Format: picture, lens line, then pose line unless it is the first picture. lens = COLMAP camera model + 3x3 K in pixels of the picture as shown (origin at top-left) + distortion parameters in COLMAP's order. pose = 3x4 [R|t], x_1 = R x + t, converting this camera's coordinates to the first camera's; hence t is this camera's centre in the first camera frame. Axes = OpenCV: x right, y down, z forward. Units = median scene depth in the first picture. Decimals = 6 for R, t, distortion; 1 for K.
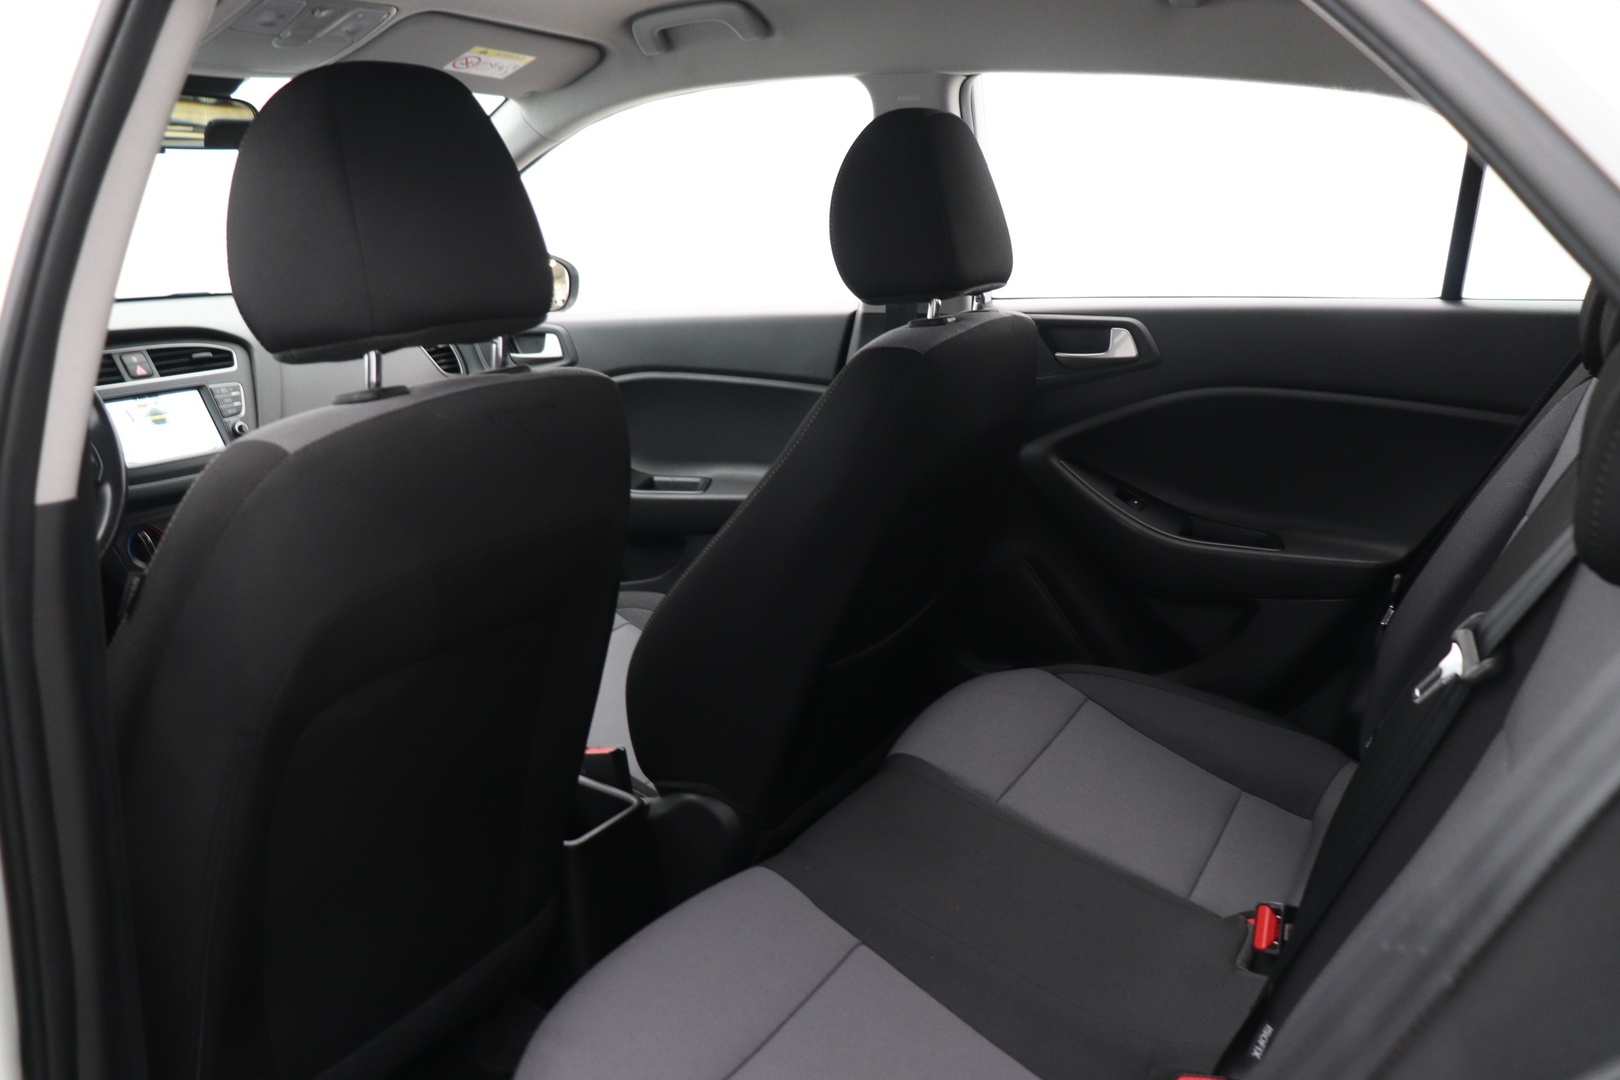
lens RADIAL K [[1294.4, 0, 810.0], [0, 1294.4, 540.0], [0, 0, 1]] dist [-0.200137, 0.184810]
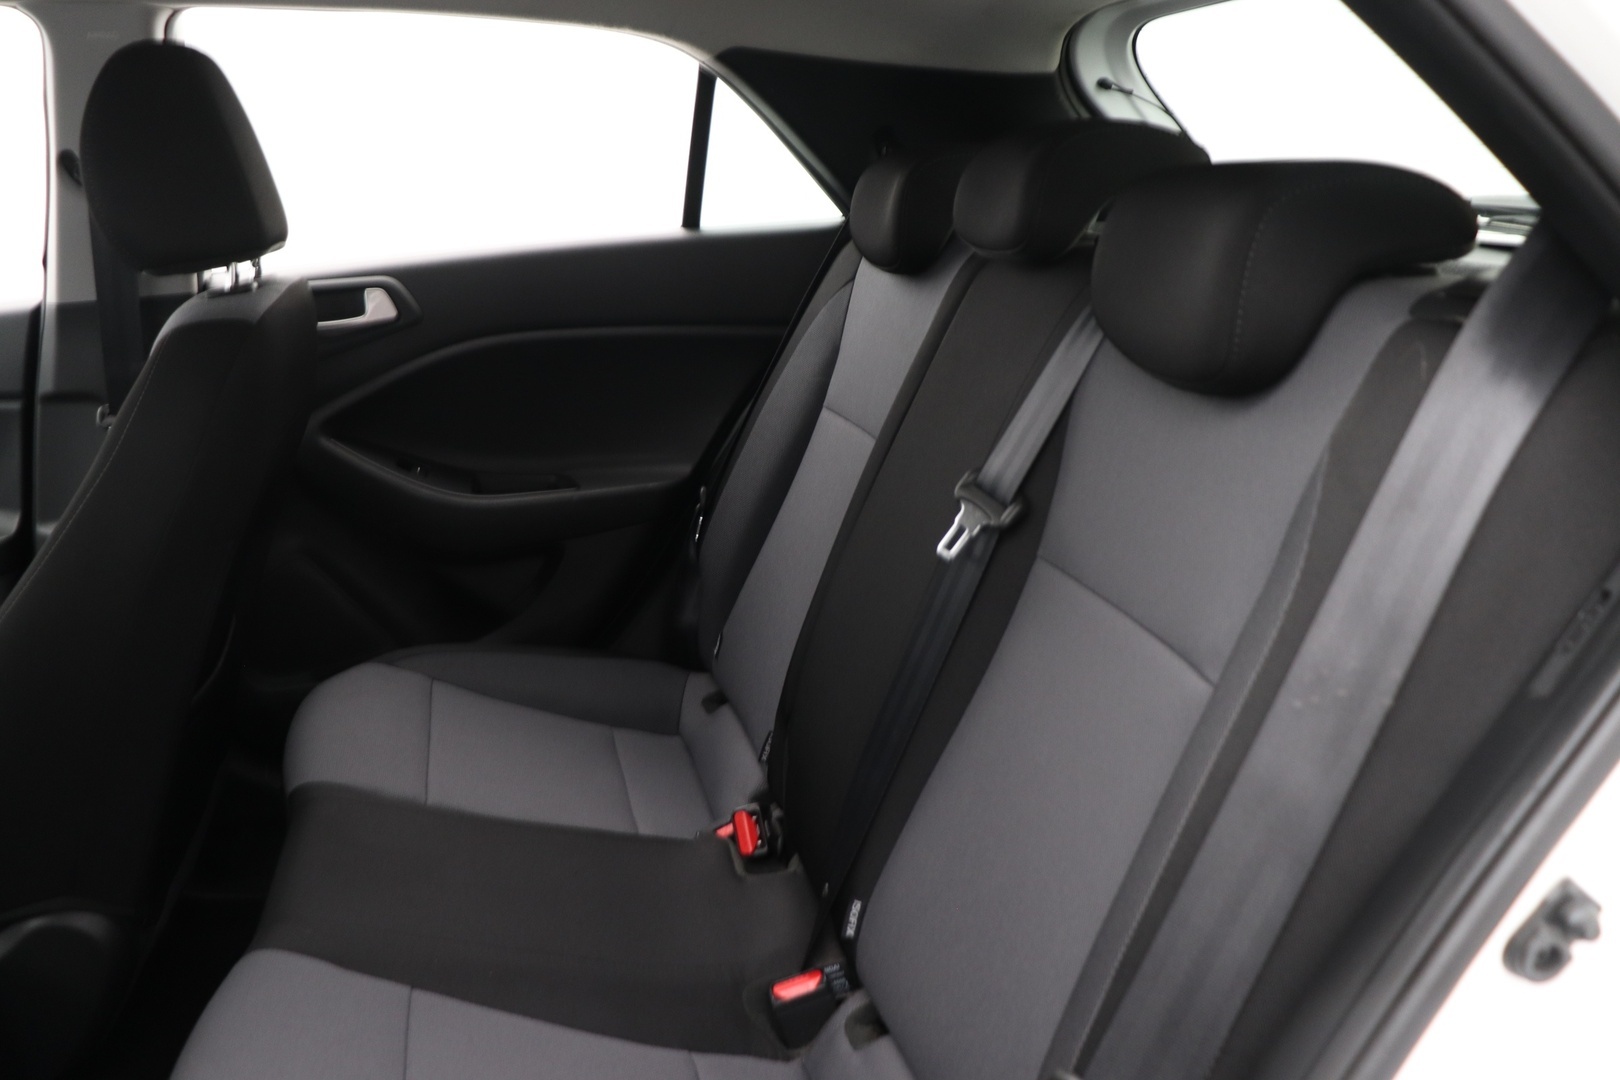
lens RADIAL K [[1294.4, 0, 810.0], [0, 1294.4, 540.0], [0, 0, 1]] dist [-0.200137, 0.184810]
pose [[0.742947, -0.194513, 0.640464, -0.164311], [0.186883, 0.979073, 0.080564, 0.000102], [-0.642732, 0.059837, 0.763751, 0.107378]]
